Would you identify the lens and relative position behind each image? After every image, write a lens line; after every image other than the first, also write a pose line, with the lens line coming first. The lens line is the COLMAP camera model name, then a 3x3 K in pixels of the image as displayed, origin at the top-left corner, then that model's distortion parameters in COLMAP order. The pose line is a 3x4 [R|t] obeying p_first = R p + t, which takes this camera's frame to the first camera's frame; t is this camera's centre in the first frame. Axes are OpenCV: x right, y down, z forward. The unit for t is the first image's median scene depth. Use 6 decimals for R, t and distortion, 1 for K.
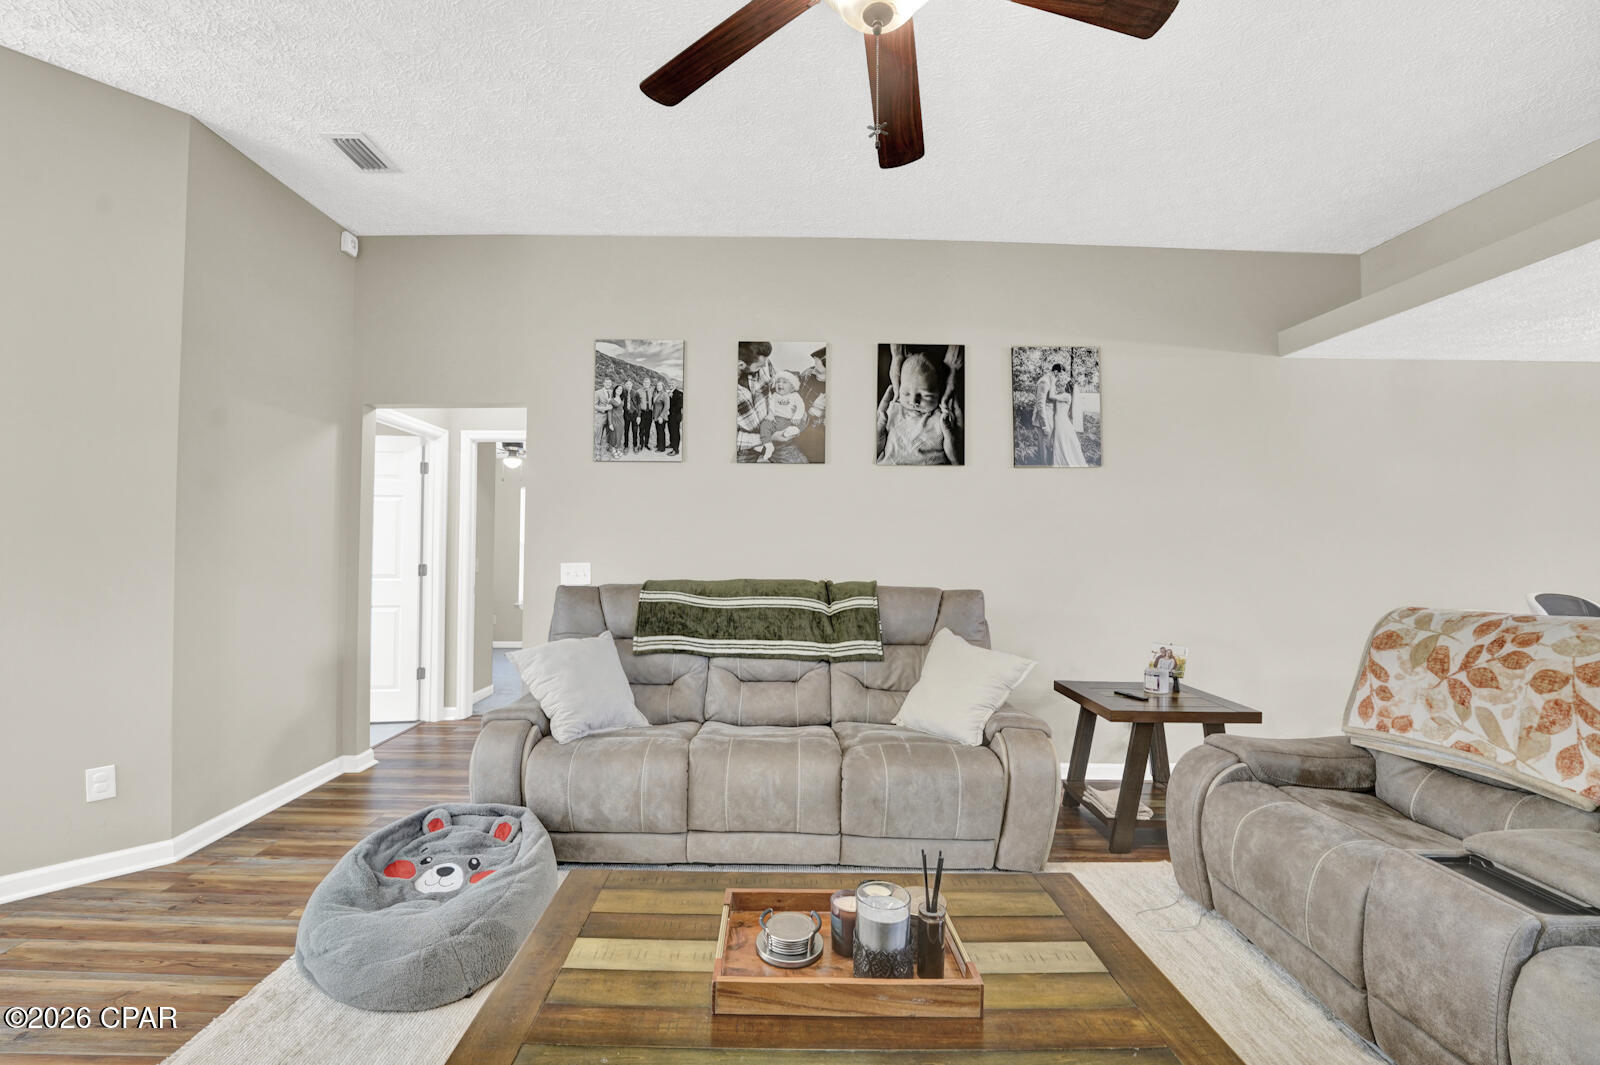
lens RADIAL K [[647.0, 0, 796.4], [0, 647.0, 535.1], [0, 0, 1]] dist [-0.019234, -0.000343]
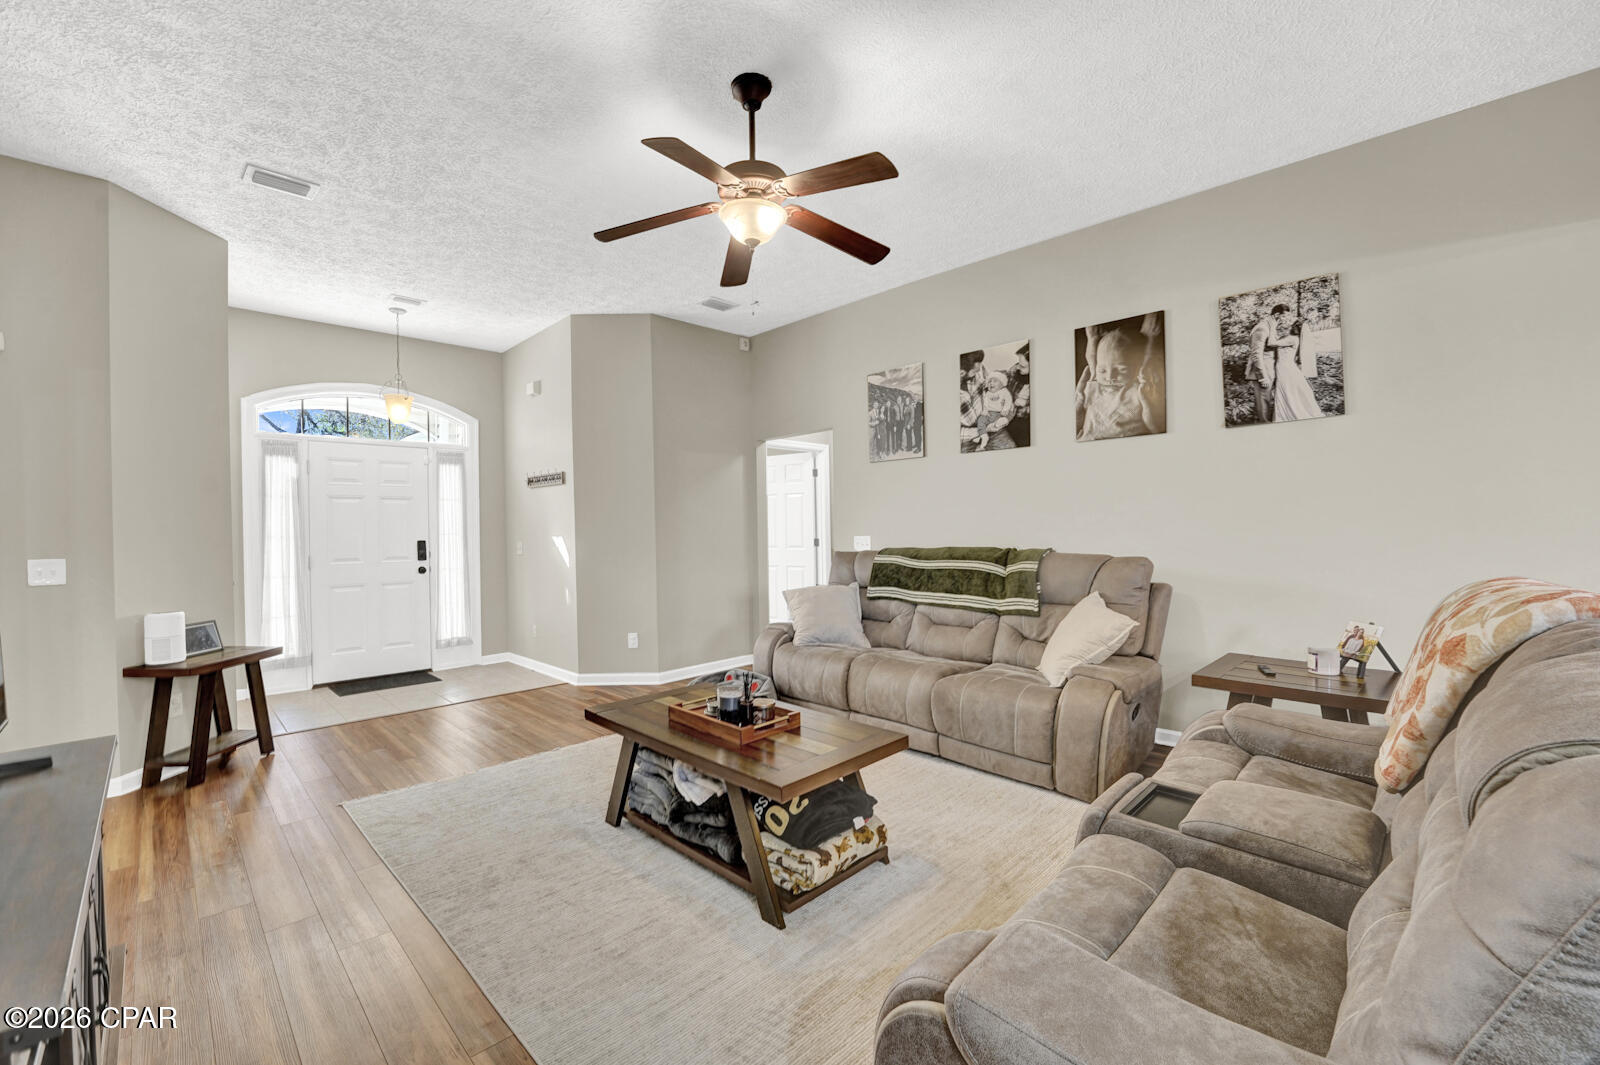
lens RADIAL K [[647.0, 0, 798.5], [0, 647.0, 532.7], [0, 0, 1]] dist [-0.019234, -0.000343]
pose [[0.708667, -0.015777, -0.705367, 0.555540], [0.039817, 0.999051, 0.017658, 0.005394], [0.704419, -0.040599, 0.708622, -0.101199]]
